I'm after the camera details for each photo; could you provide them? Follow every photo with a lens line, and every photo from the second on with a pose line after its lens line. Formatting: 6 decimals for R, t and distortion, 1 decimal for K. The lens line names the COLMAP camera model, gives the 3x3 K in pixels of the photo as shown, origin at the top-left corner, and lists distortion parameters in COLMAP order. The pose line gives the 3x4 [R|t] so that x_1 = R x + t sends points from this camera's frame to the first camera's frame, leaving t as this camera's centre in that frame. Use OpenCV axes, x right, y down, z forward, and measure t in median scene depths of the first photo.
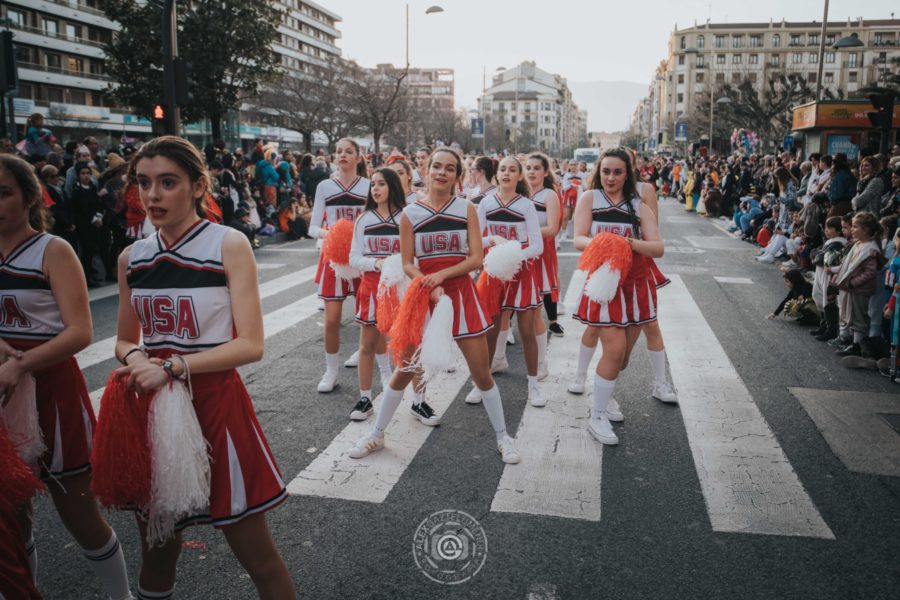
lens RADIAL K [[862.9, 0, 444.6], [0, 862.9, 294.1], [0, 0, 1]] dist [-0.025591, 0.000000]
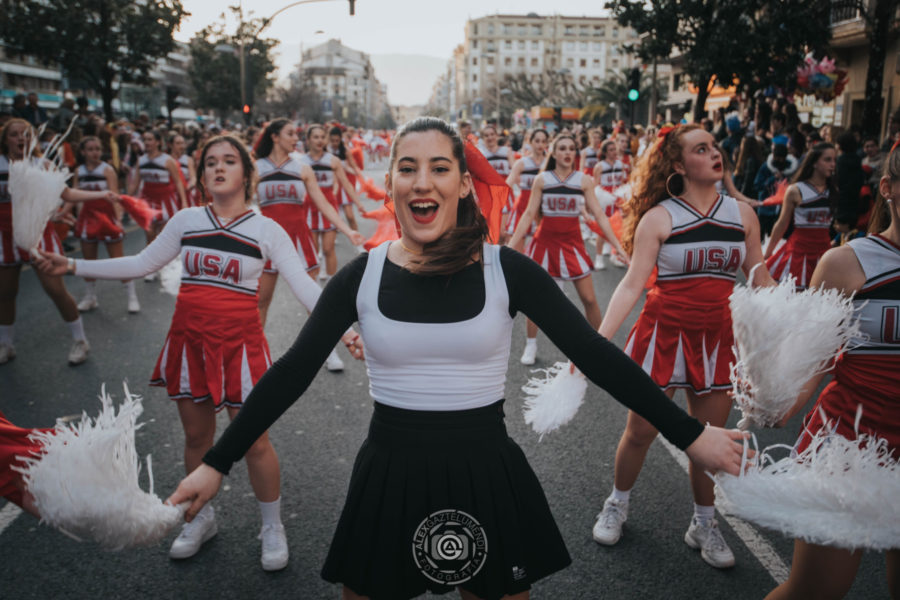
lens RADIAL K [[862.9, 0, 459.9], [0, 862.9, 279.1], [0, 0, 1]] dist [-0.025591, 0.000000]
pose [[0.969423, -0.033675, 0.243074, -0.030892], [0.029825, 0.999365, 0.019502, 0.014853], [-0.243576, -0.011656, 0.969812, -0.102865]]
